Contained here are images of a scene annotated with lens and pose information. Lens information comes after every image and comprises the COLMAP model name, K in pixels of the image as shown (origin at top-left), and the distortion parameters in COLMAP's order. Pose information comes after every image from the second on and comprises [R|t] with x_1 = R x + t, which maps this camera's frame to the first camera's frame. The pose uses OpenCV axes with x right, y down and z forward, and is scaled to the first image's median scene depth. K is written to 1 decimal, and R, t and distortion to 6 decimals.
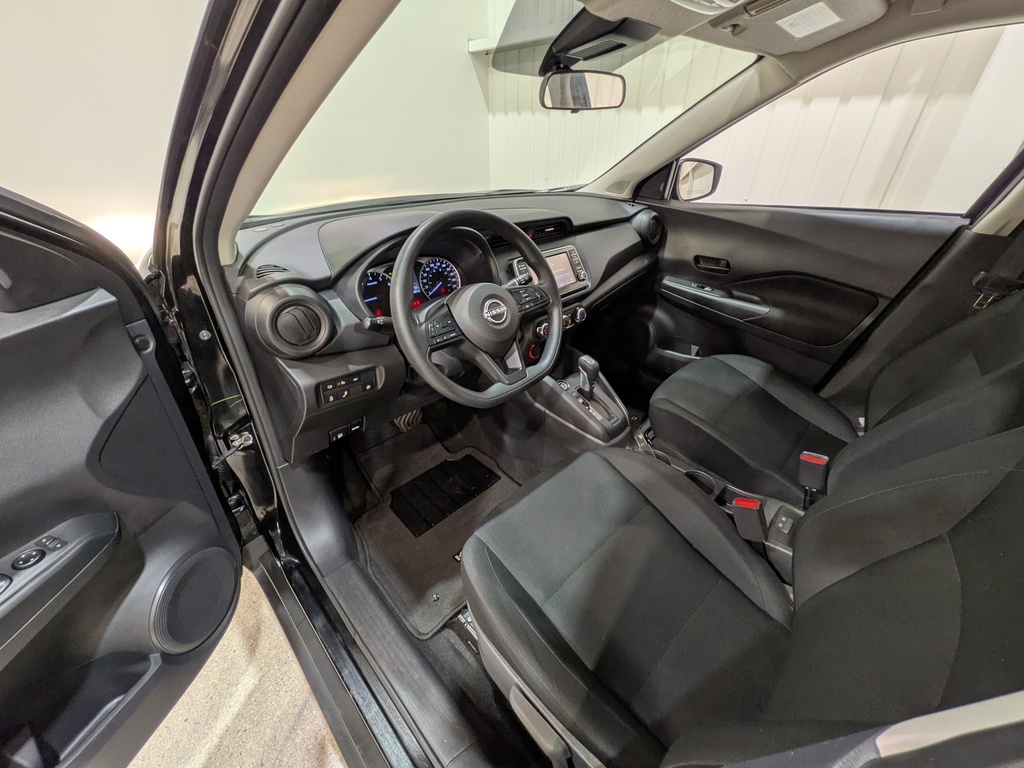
lens RADIAL K [[397.6, 0, 514.4], [0, 397.6, 377.4], [0, 0, 1]] dist [0.000133, 0.000012]
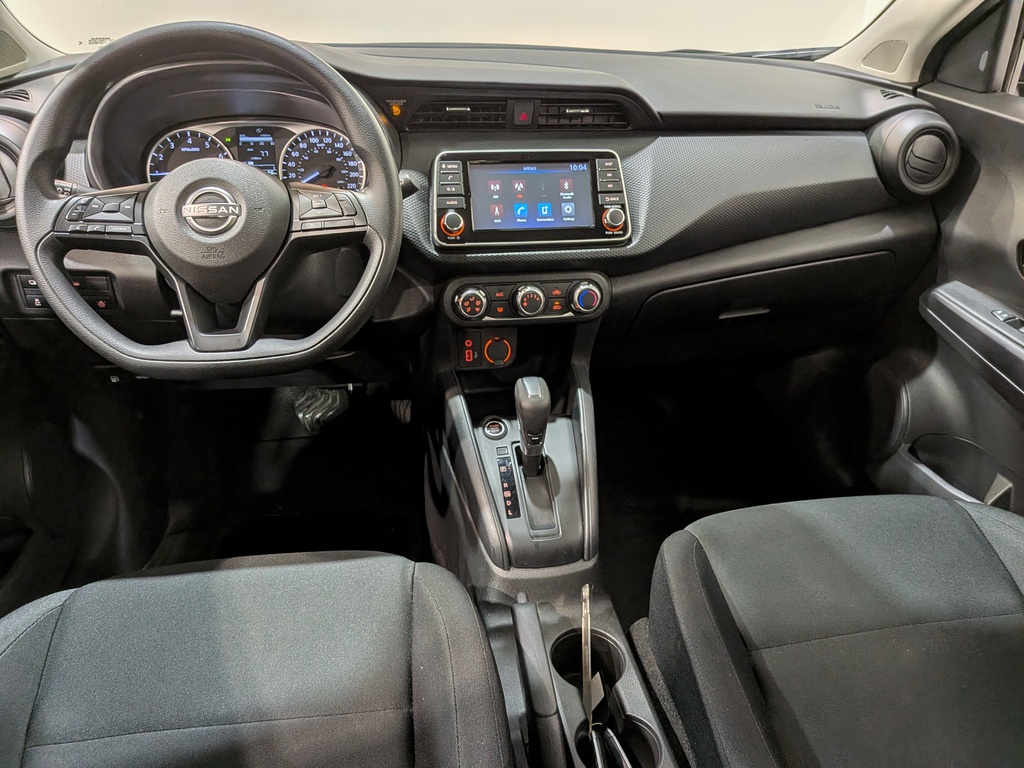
lens RADIAL K [[746.3, 0, 529.0], [0, 746.3, 398.3], [0, 0, 1]] dist [0.074018, -0.148299]
pose [[0.831030, 0.286052, -0.477036, 0.626479], [-0.305102, 0.951518, 0.039065, -0.066848], [0.465083, 0.113080, 0.878015, 0.240101]]
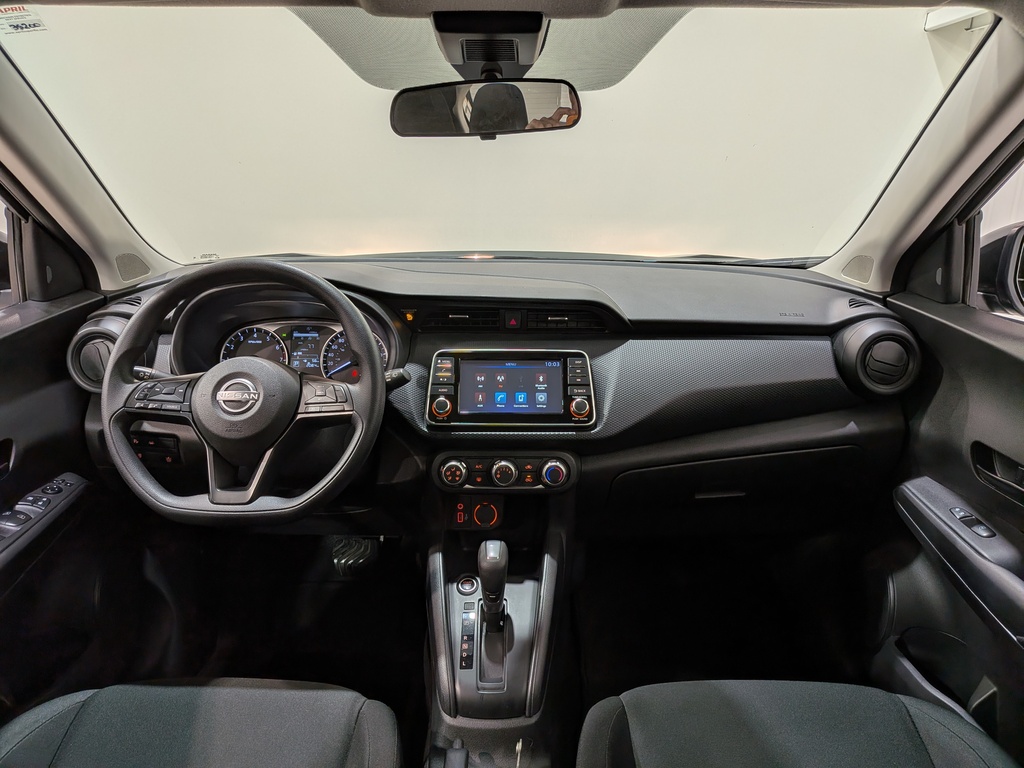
lens RADIAL K [[750.3, 0, 513.5], [0, 750.3, 396.8], [0, 0, 1]] dist [0.086085, -0.158091]
pose [[0.715967, 0.208725, -0.666202, 0.868087], [-0.362247, 0.926817, -0.098930, -0.149666], [0.596798, 0.312160, 0.739181, 0.213196]]
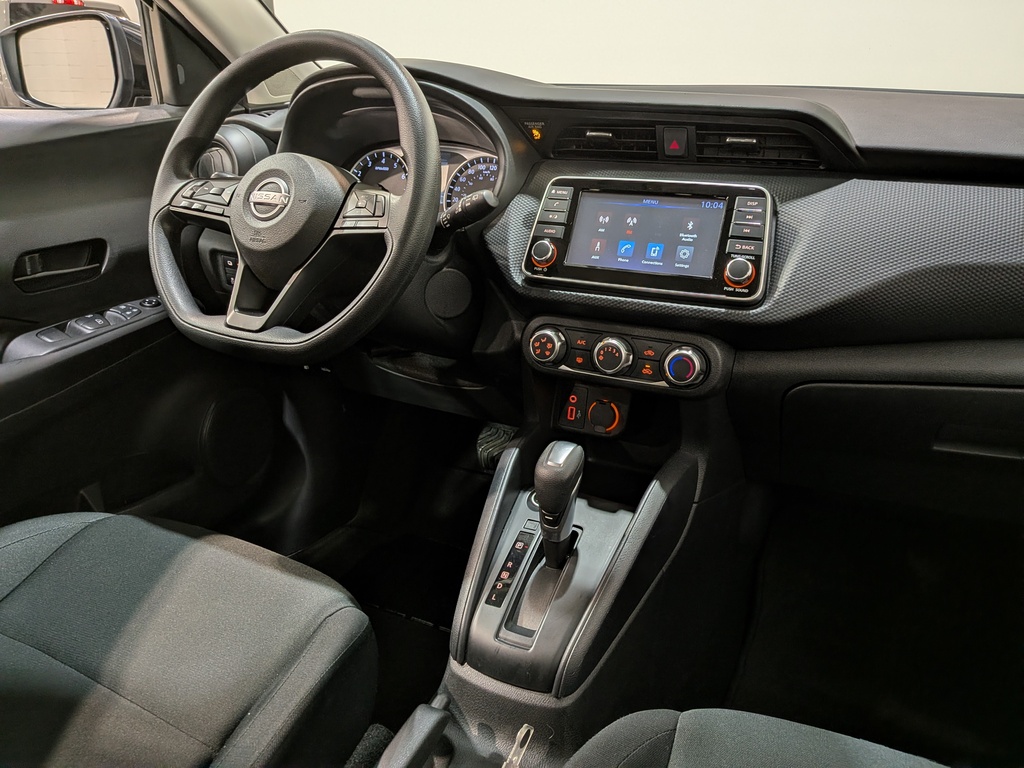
lens RADIAL K [[747.6, 0, 517.9], [0, 747.6, 378.9], [0, 0, 1]] dist [0.092811, -0.156144]
pose [[0.340538, 0.339402, -0.876835, 0.796341], [-0.483607, 0.862985, 0.146222, -0.196068], [0.806324, 0.374249, 0.458016, 0.642065]]
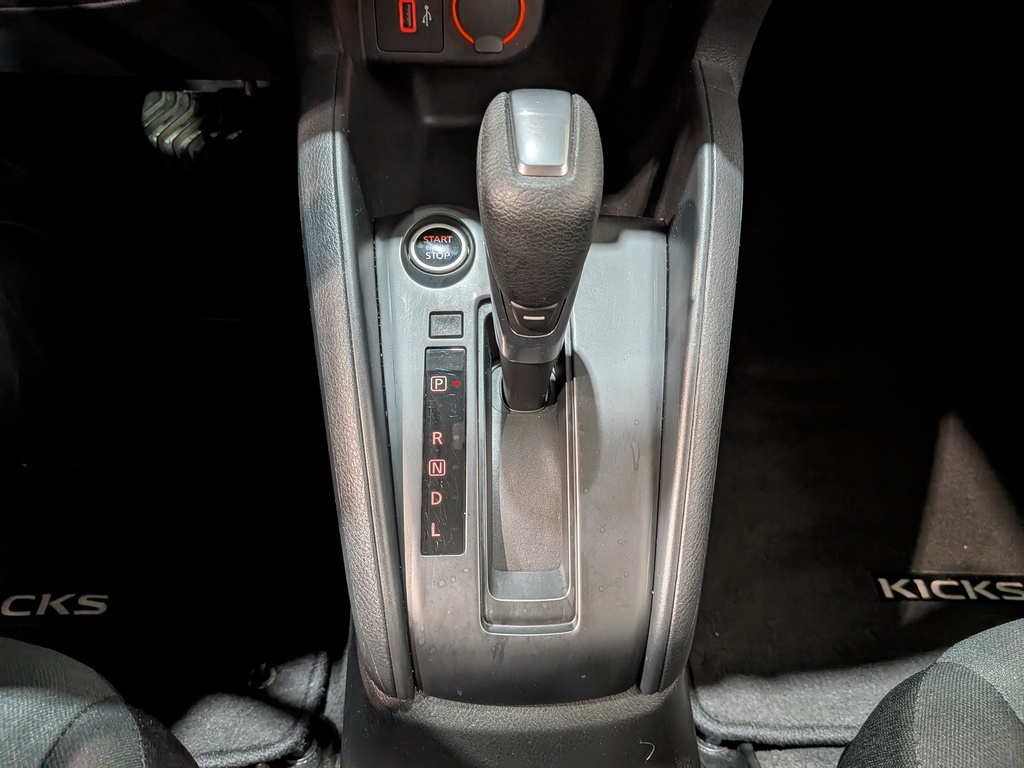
lens RADIAL K [[750.3, 0, 513.5], [0, 750.3, 396.8], [0, 0, 1]] dist [0.086085, -0.158091]
pose [[0.731691, 0.531236, -0.427101, 0.337295], [-0.379606, 0.837998, 0.391993, -0.066539], [0.566151, -0.124688, 0.814817, 0.821242]]
